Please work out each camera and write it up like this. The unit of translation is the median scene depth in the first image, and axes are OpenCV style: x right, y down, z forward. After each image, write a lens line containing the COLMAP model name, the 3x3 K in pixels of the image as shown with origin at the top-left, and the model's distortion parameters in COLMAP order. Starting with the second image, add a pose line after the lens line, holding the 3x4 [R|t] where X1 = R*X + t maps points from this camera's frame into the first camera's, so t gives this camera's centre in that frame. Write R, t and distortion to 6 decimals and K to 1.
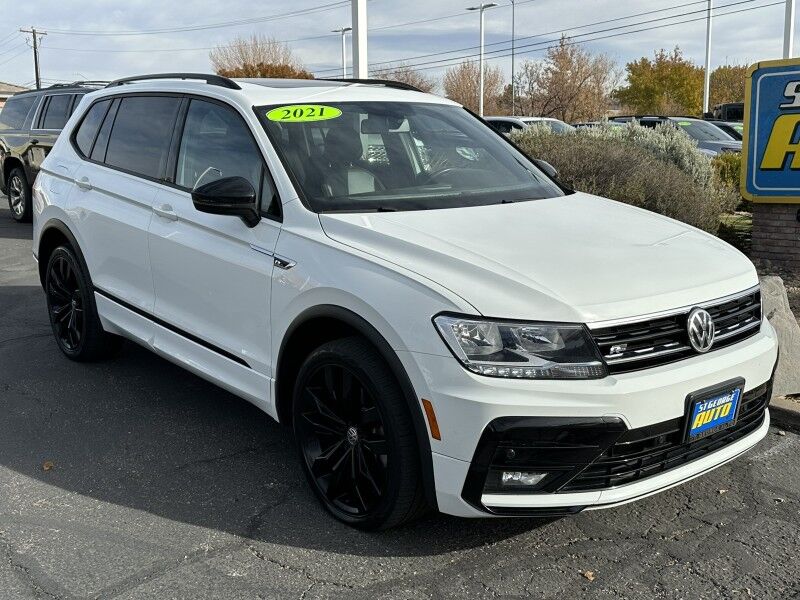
lens RADIAL K [[870.8, 0, 400.0], [0, 870.8, 300.0], [0, 0, 1]] dist [0.006589, -0.028856]
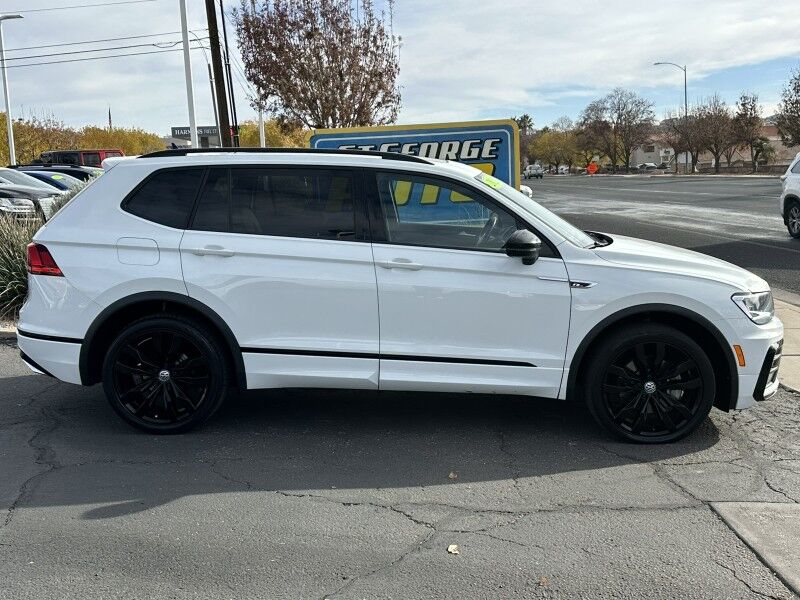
lens RADIAL K [[870.8, 0, 400.0], [0, 870.8, 300.0], [0, 0, 1]] dist [0.006589, -0.028856]
pose [[0.686632, -0.113110, 0.718152, -0.498586], [0.151245, 0.988434, 0.011073, -0.028656], [-0.711099, 0.101014, 0.695798, 0.074457]]
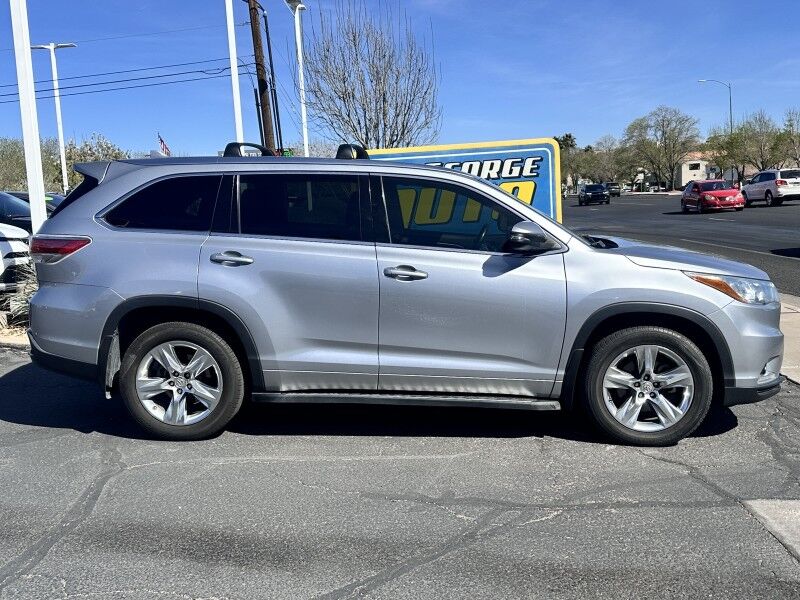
lens RADIAL K [[870.8, 0, 400.0], [0, 870.8, 300.0], [0, 0, 1]] dist [0.006589, -0.028856]
pose [[0.720876, -0.100165, 0.685788, -0.519722], [0.156187, 0.987526, -0.019943, -0.022075], [-0.675236, 0.121487, 0.727528, 0.055744]]
